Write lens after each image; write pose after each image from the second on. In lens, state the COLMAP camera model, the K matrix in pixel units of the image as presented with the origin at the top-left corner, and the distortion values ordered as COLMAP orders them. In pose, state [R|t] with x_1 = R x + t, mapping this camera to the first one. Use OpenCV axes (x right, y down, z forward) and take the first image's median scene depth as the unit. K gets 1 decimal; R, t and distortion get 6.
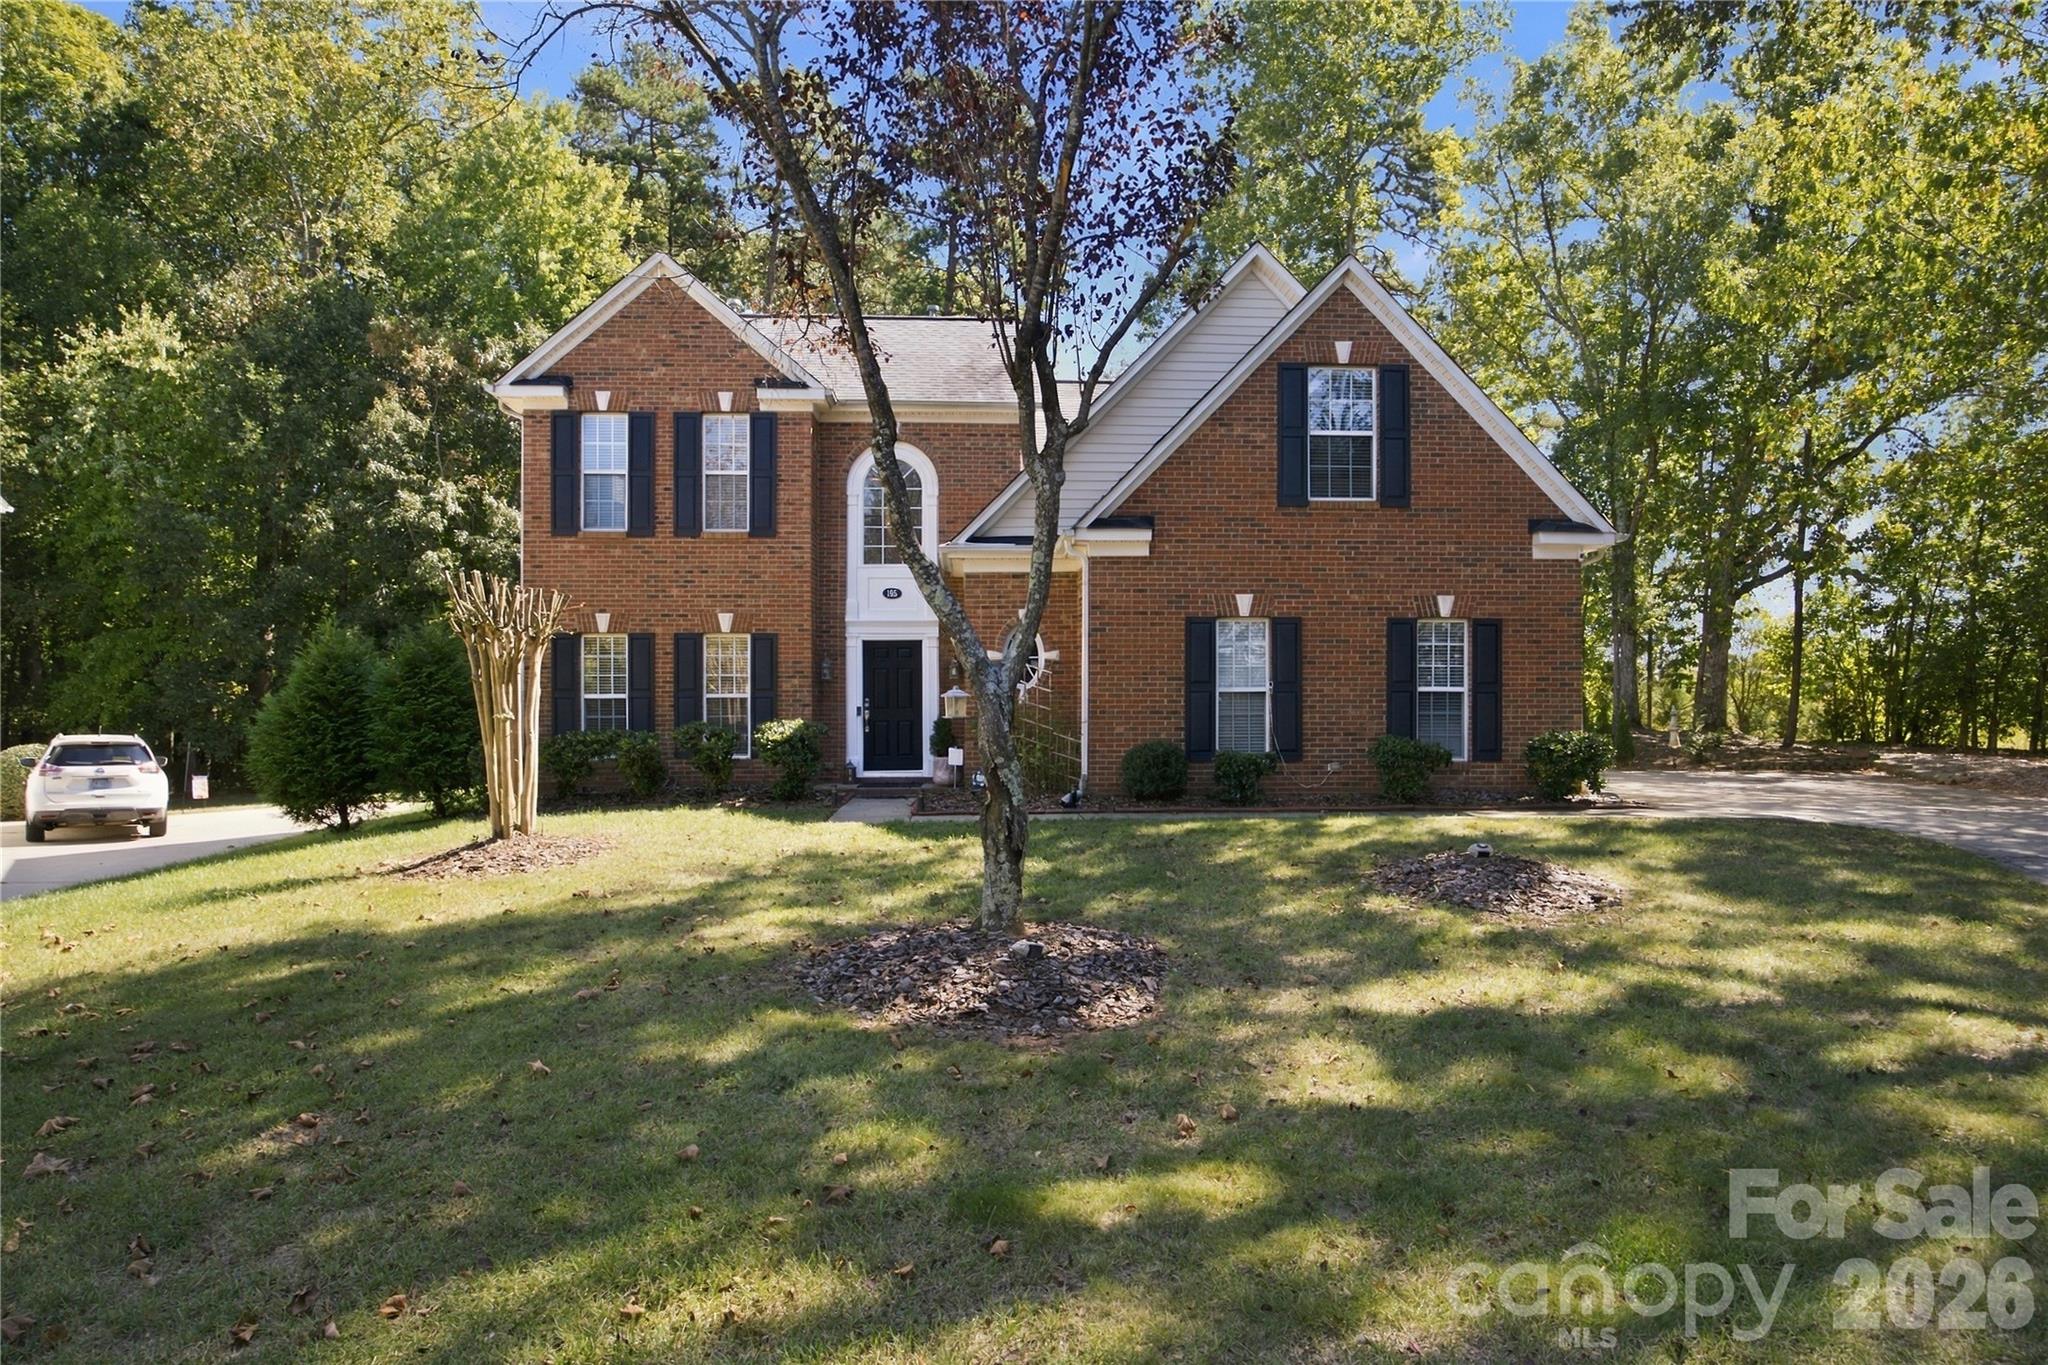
lens RADIAL K [[1203.7, 0, 1029.0], [0, 1203.7, 698.2], [0, 0, 1]] dist [-0.032049, -0.001943]
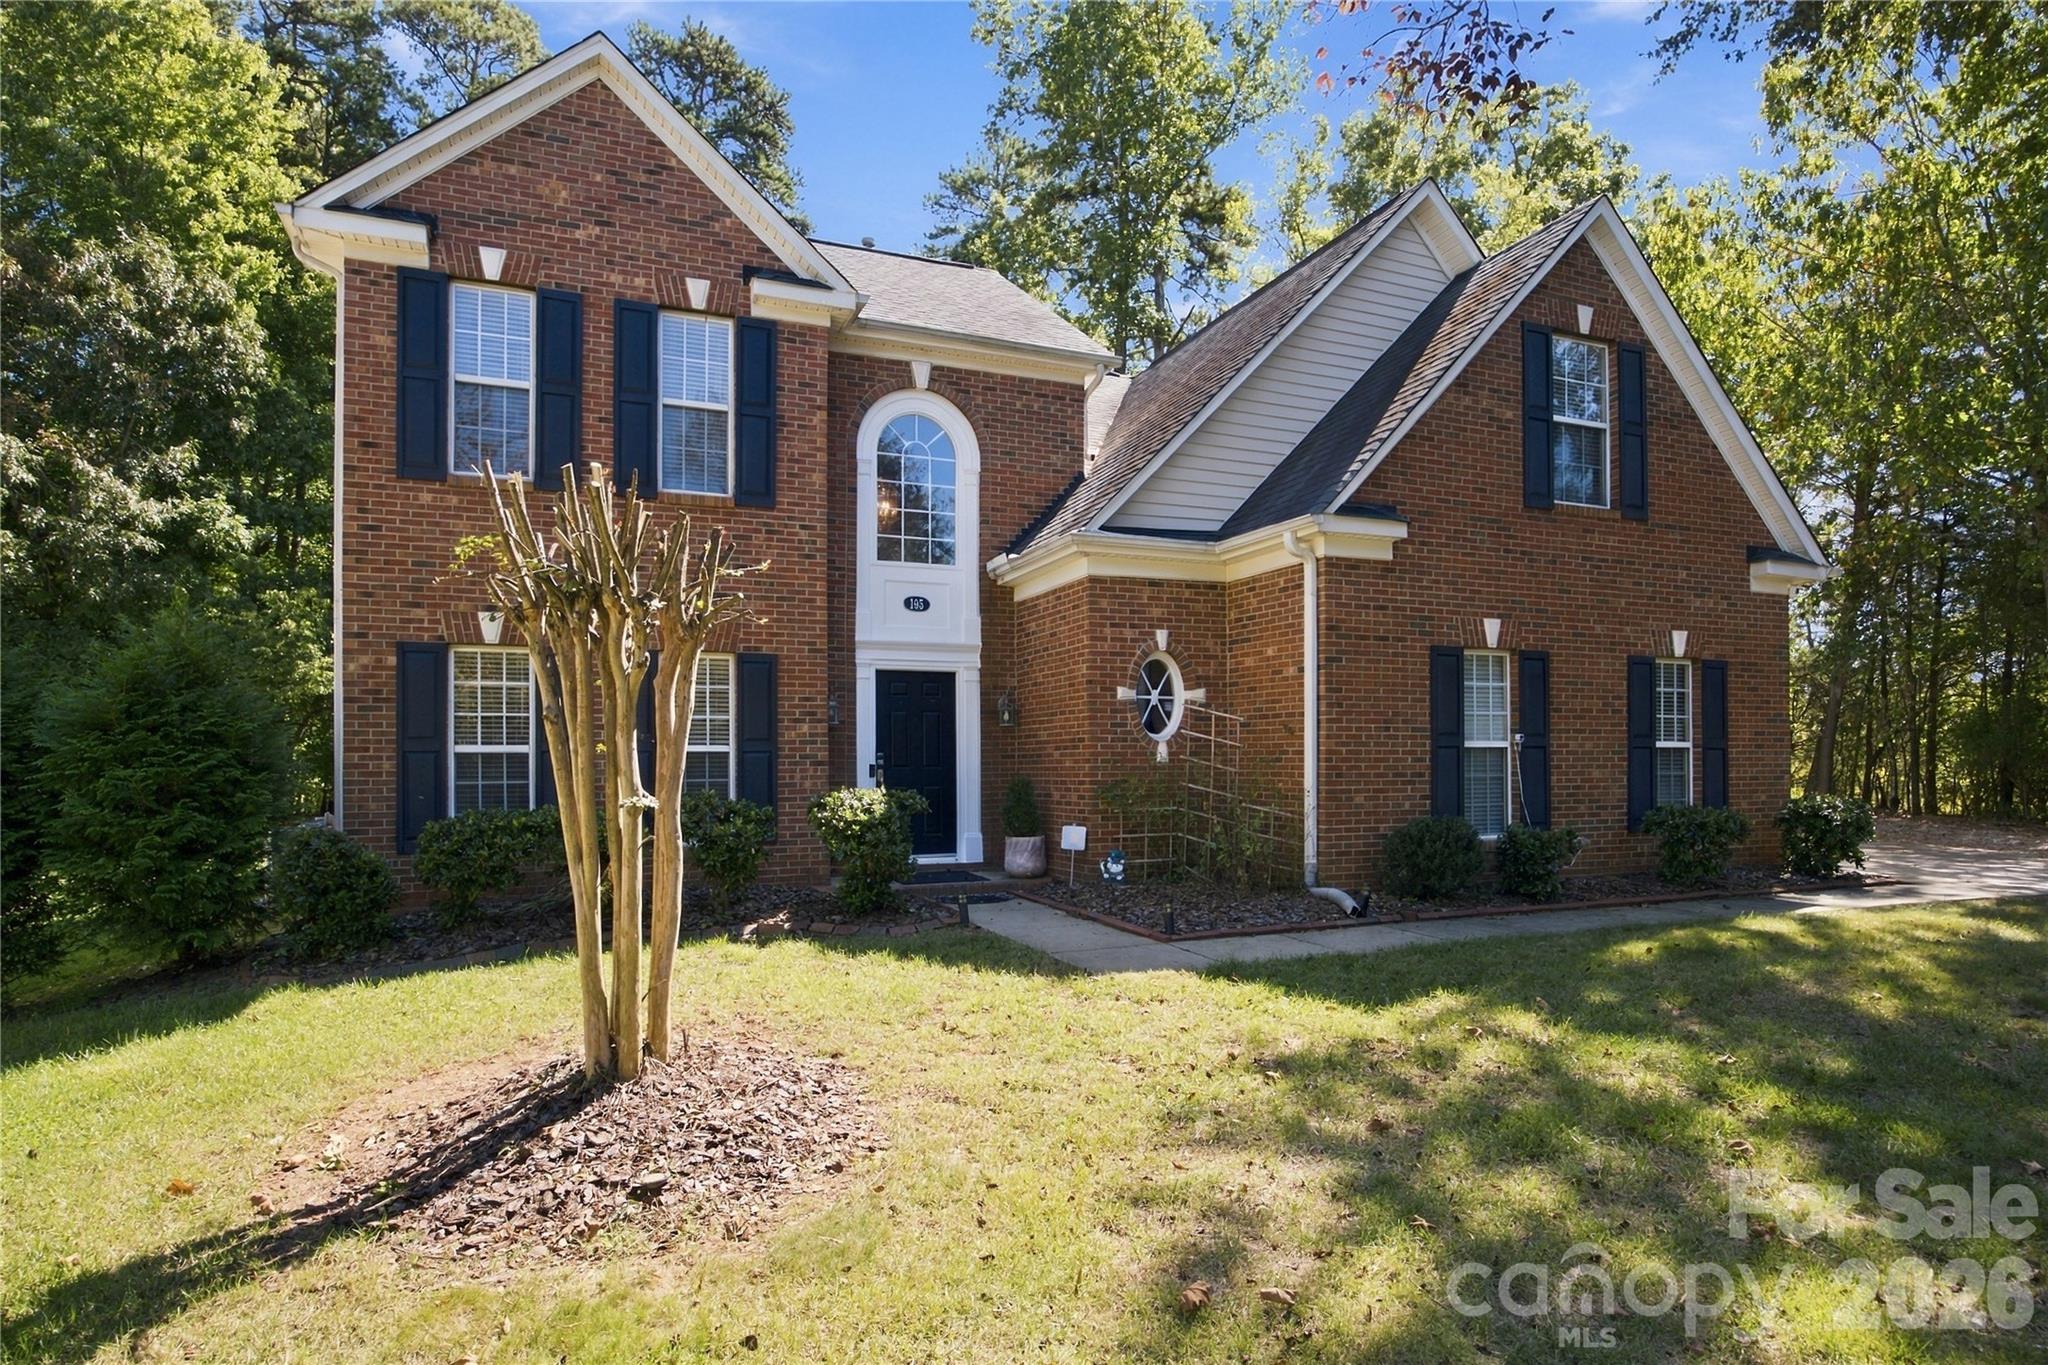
lens RADIAL K [[1139.6, 0, 1039.9], [0, 1139.6, 737.2], [0, 0, 1]] dist [-0.018116, 0.003573]
pose [[0.941049, 0.007001, 0.338197, -0.284194], [-0.004510, 0.999957, -0.008152, -0.003929], [-0.338240, 0.006147, 0.941040, 0.361362]]
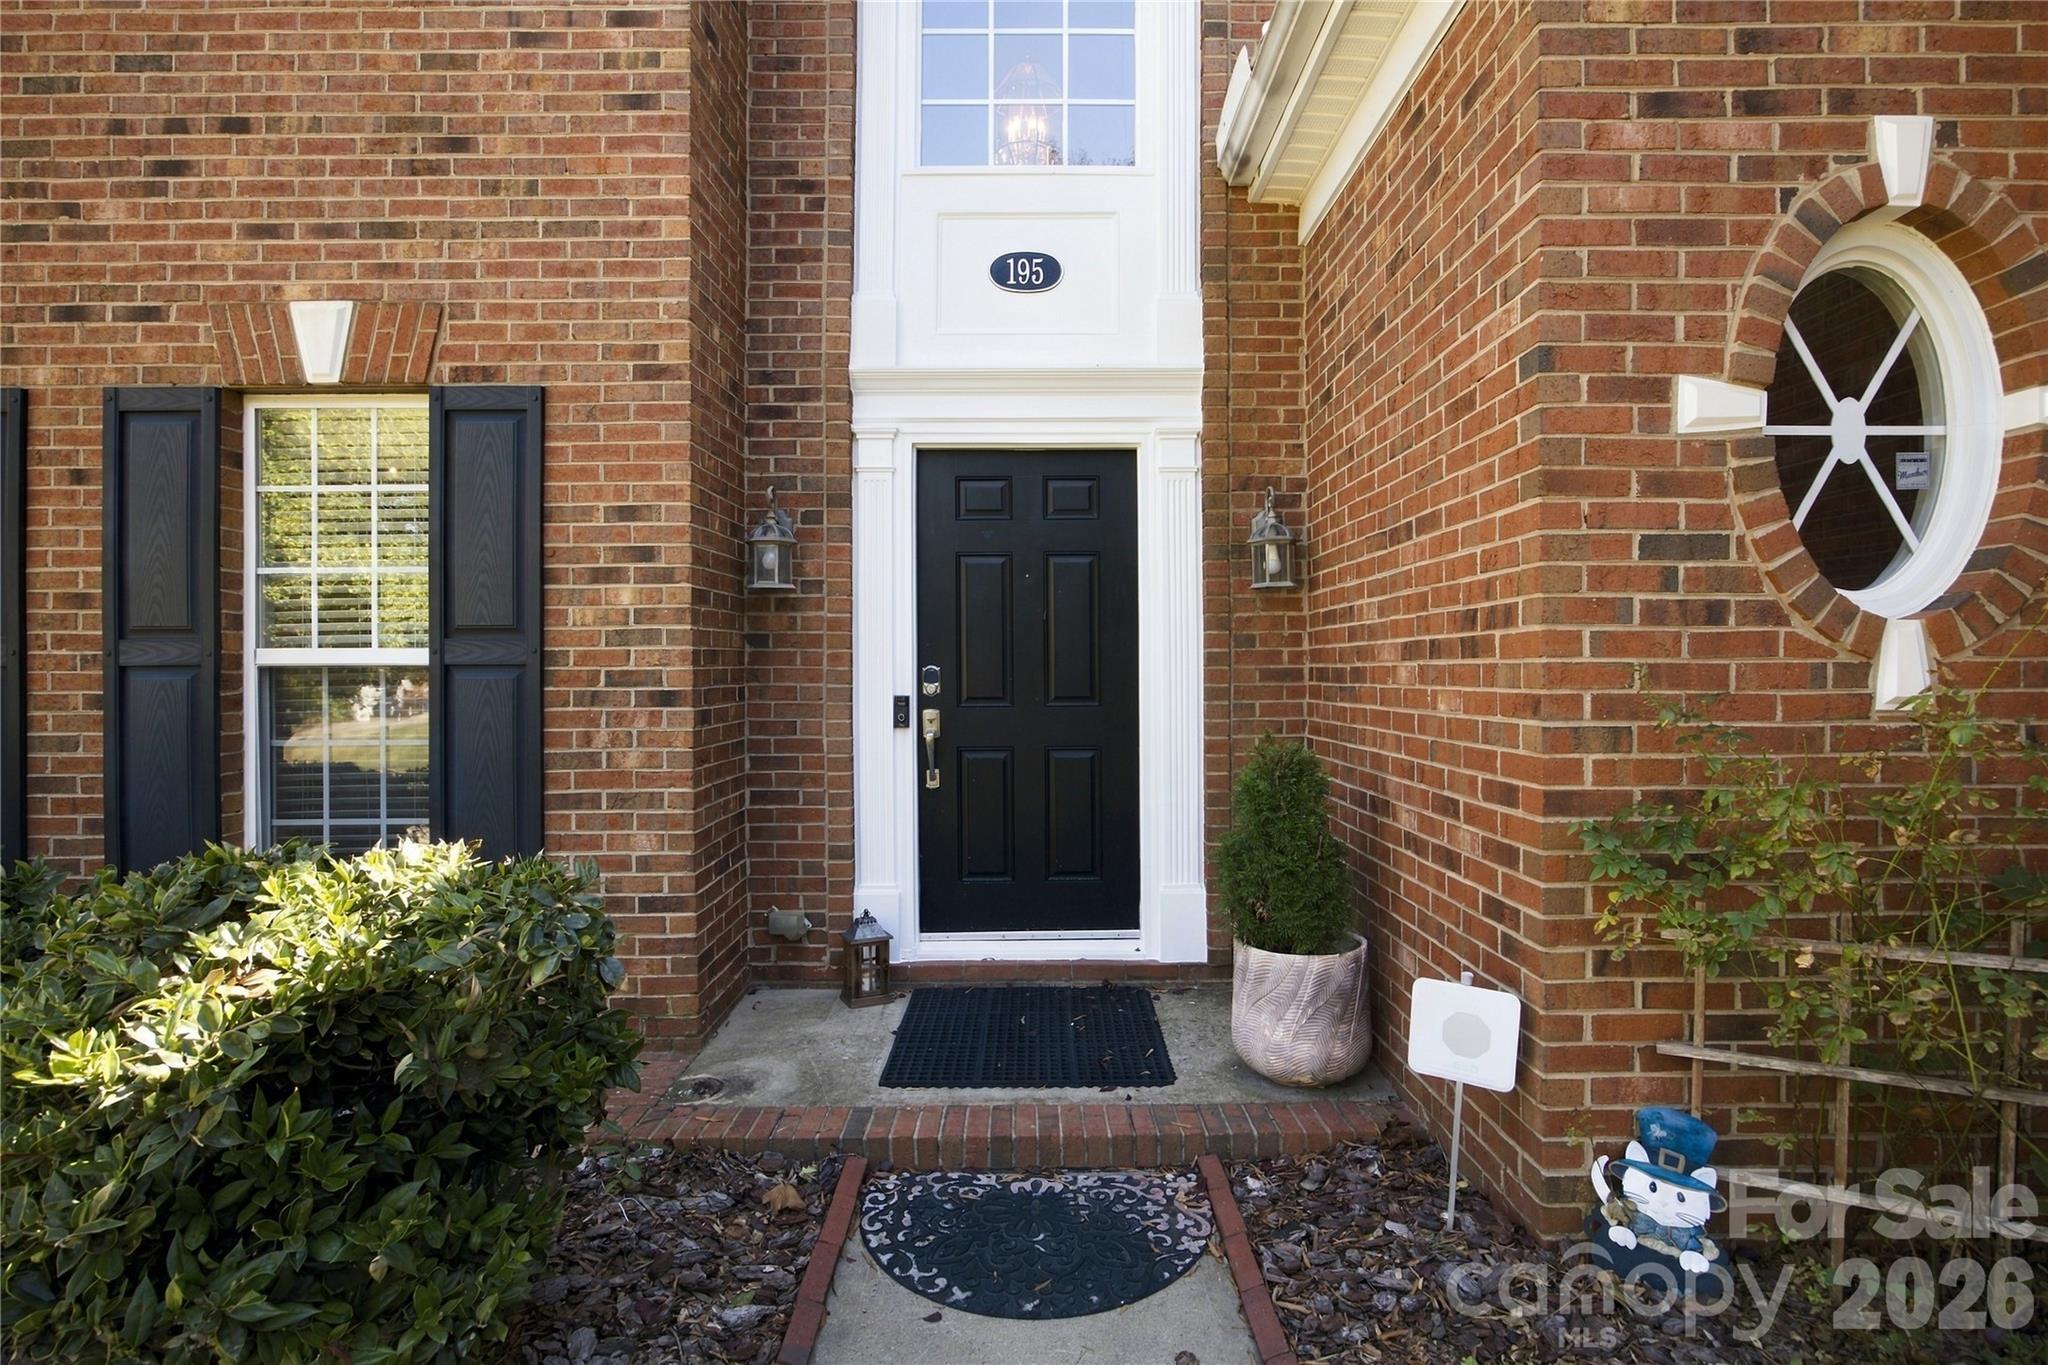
lens RADIAL K [[1046.2, 0, 1019.3], [0, 1046.2, 669.9], [0, 0, 1]] dist [-0.005344, 0.000174]
pose [[0.998137, -0.000021, -0.061016, -0.105687], [0.001159, 0.999826, 0.018610, -0.003159], [0.061005, -0.018646, 0.997963, 0.802127]]
